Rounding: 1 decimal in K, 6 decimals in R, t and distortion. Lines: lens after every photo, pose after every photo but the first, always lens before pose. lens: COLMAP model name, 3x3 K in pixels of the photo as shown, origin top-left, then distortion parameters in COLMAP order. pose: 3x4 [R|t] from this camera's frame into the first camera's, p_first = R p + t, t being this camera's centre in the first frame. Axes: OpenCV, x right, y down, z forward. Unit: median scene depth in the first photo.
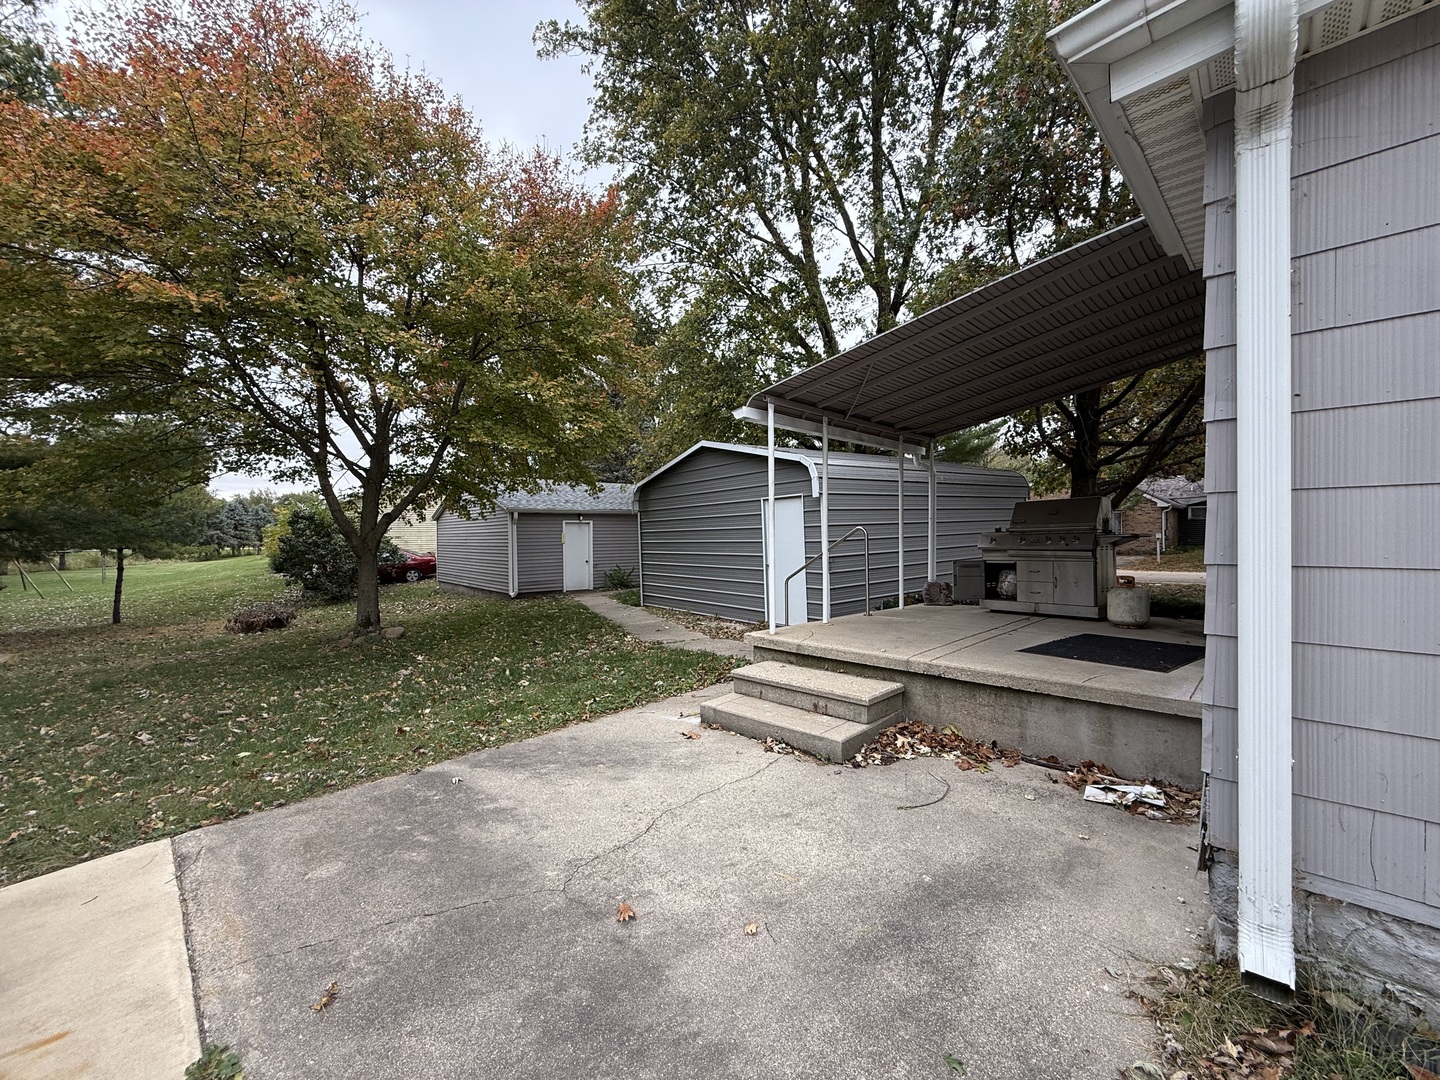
lens RADIAL K [[573.6, 0, 720.0], [0, 573.6, 540.0], [0, 0, 1]] dist [-0.001119, 0.000046]
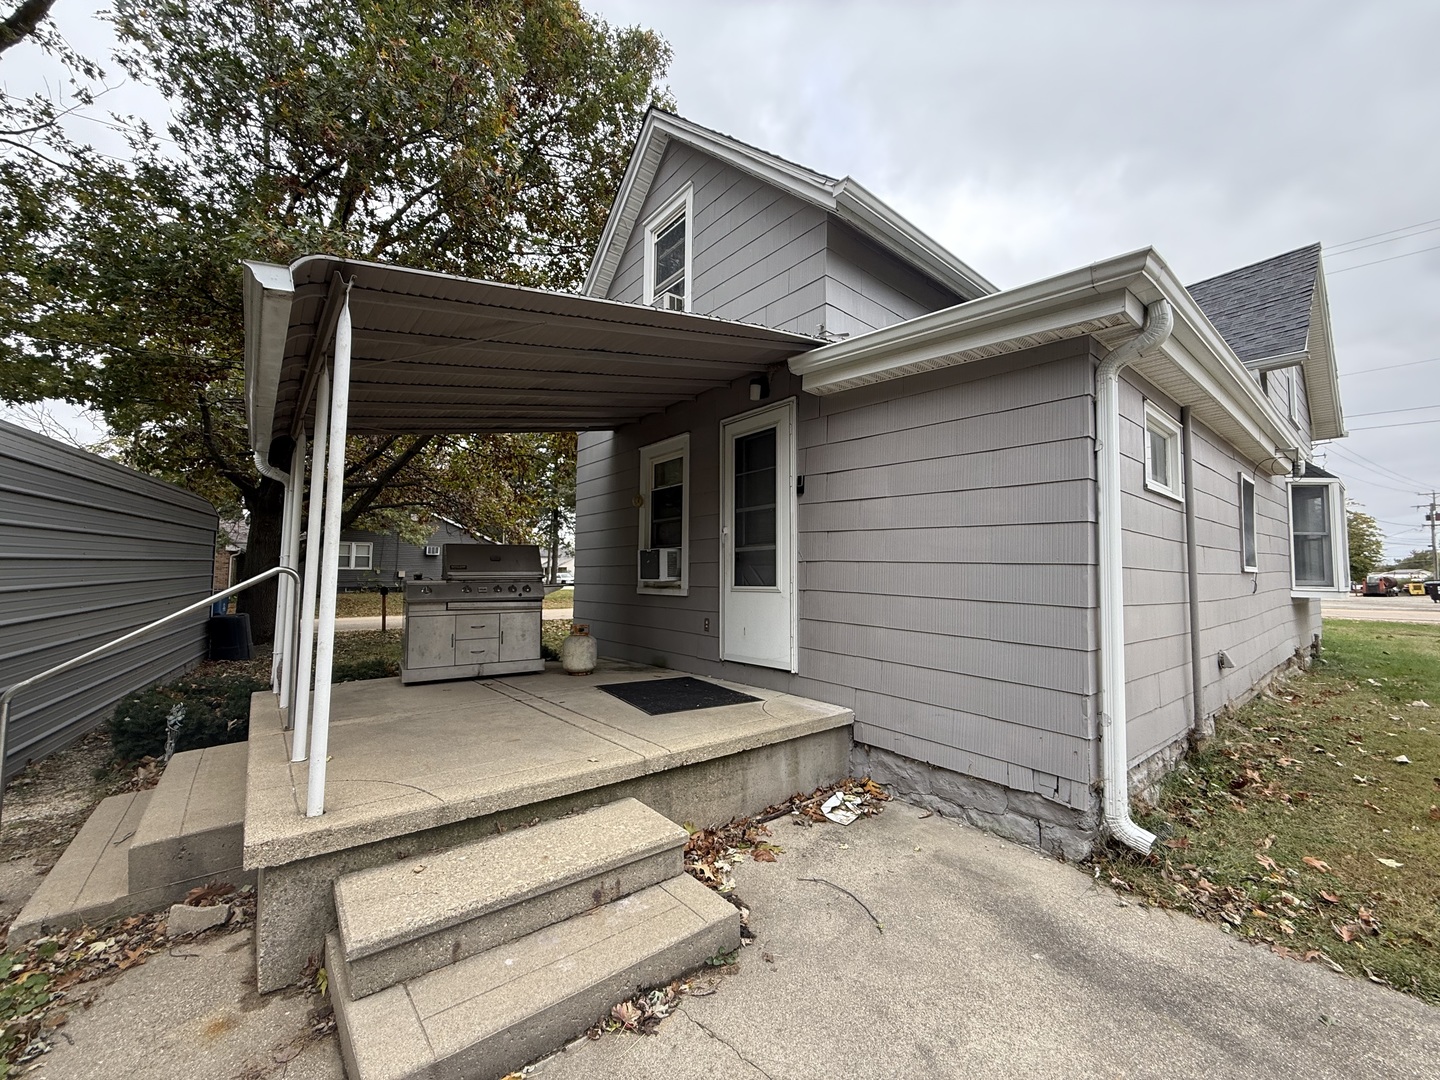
lens RADIAL K [[573.6, 0, 720.0], [0, 573.6, 540.0], [0, 0, 1]] dist [-0.001119, 0.000046]
pose [[0.119537, 0.076673, 0.989865, -0.471829], [0.002828, 0.996983, -0.077566, -0.011765], [-0.992826, 0.012071, 0.118959, 0.971099]]
